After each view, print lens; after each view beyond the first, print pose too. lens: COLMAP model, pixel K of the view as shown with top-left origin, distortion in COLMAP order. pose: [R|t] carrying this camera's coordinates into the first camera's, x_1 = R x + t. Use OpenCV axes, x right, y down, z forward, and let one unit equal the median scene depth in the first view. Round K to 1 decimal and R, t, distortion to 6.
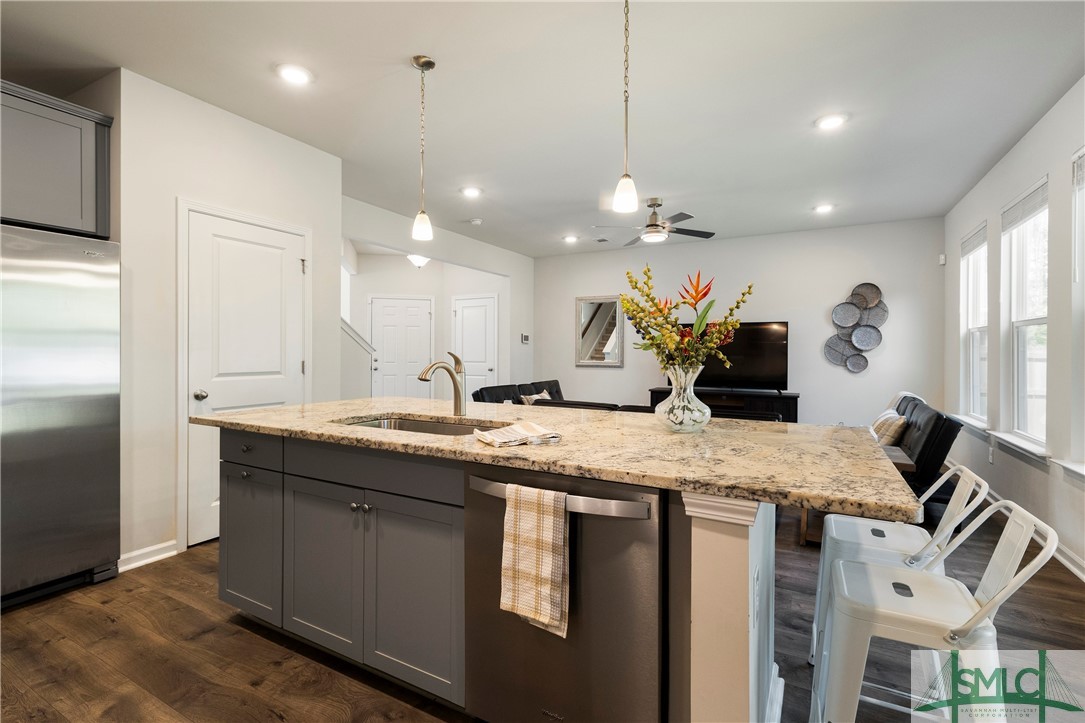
lens RADIAL K [[494.6, 0, 545.9], [0, 494.6, 351.9], [0, 0, 1]] dist [0.001432, 0.000459]
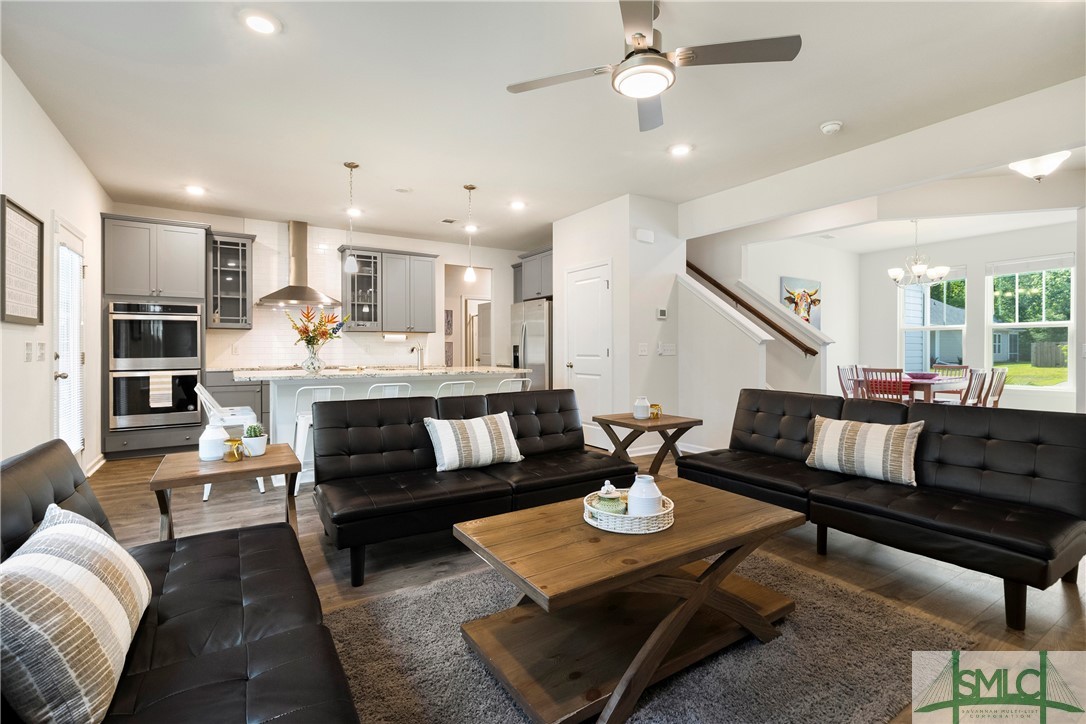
lens RADIAL K [[496.1, 0, 539.7], [0, 496.1, 354.4], [0, 0, 1]] dist [-0.008654, 0.000231]
pose [[-0.490023, 0.003773, -0.871702, 0.665463], [-0.002341, 0.999981, 0.005644, 0.020090], [0.871707, 0.004806, -0.490005, 1.140988]]
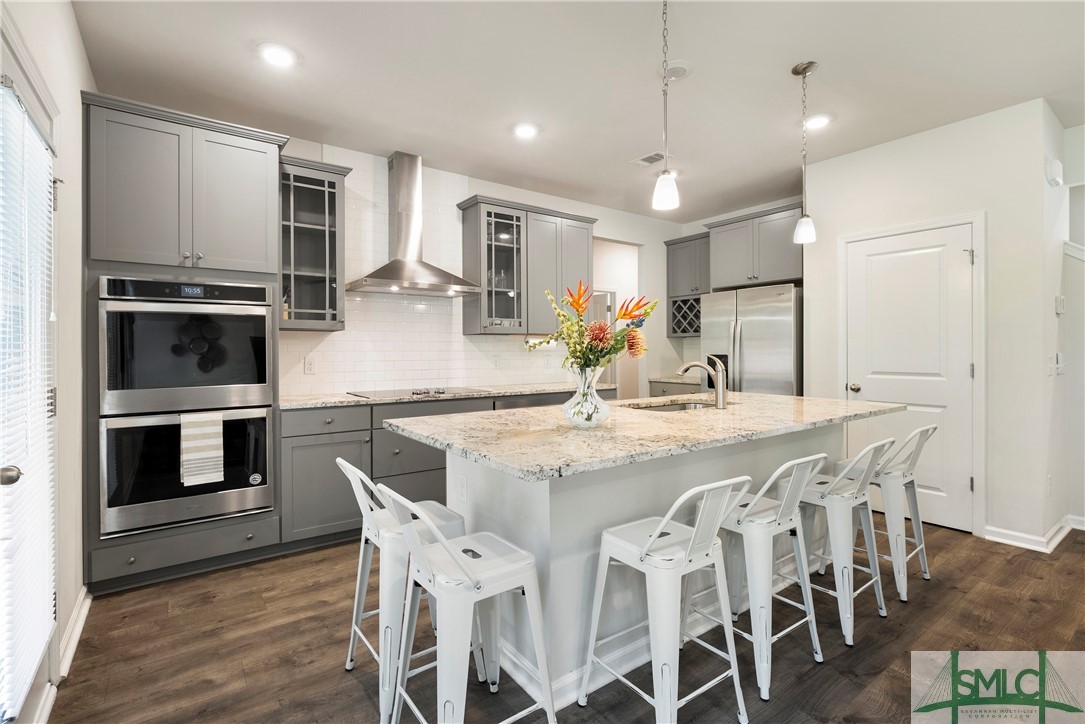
lens RADIAL K [[504.5, 0, 536.9], [0, 504.5, 353.9], [0, 0, 1]] dist [-0.001979, 0.000332]
pose [[-0.432839, 0.003860, -0.901463, 0.487420], [0.000991, 0.999992, 0.003806, -0.002641], [0.901471, 0.000754, -0.432840, 0.506512]]
